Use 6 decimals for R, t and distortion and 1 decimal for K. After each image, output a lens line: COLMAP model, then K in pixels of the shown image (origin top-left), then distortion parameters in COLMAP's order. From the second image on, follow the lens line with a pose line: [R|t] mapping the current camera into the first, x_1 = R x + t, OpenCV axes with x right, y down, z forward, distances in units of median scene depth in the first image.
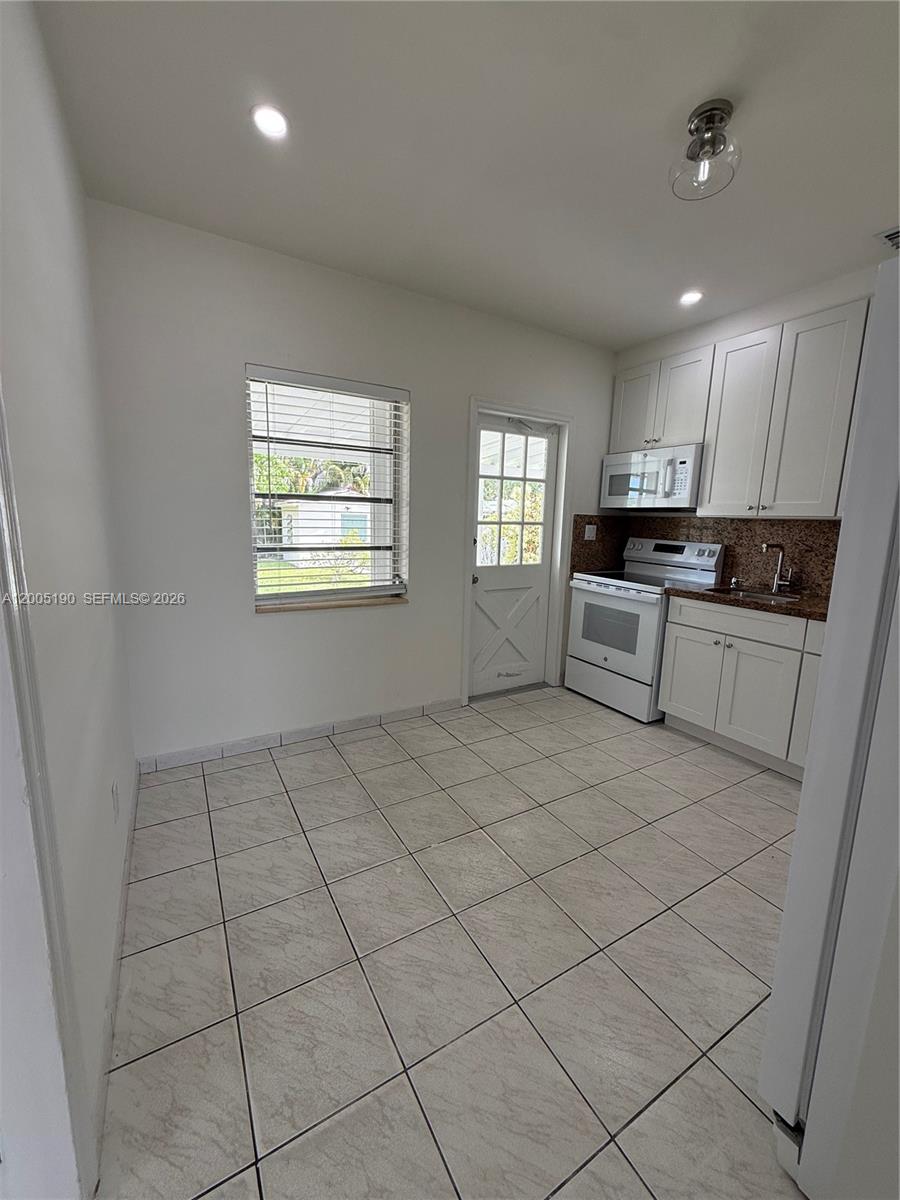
lens RADIAL K [[478.0, 0, 451.3], [0, 478.0, 595.9], [0, 0, 1]] dist [-0.000560, 0.000338]
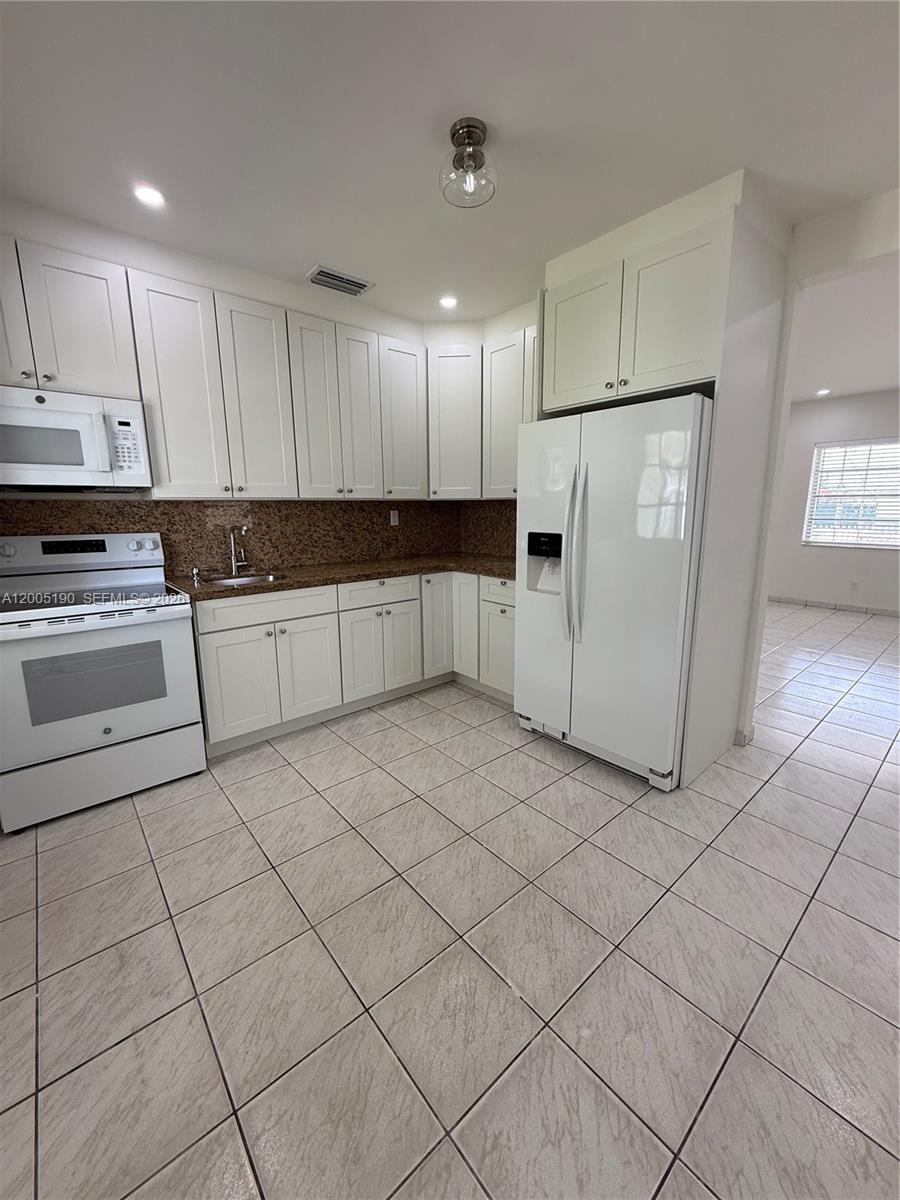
lens RADIAL K [[478.0, 0, 451.3], [0, 478.0, 595.9], [0, 0, 1]] dist [-0.000560, 0.000338]
pose [[-0.175722, -0.207550, 0.962312, -0.385110], [0.163881, 0.957715, 0.236484, -0.133072], [-0.970703, 0.199260, -0.134278, 0.741702]]
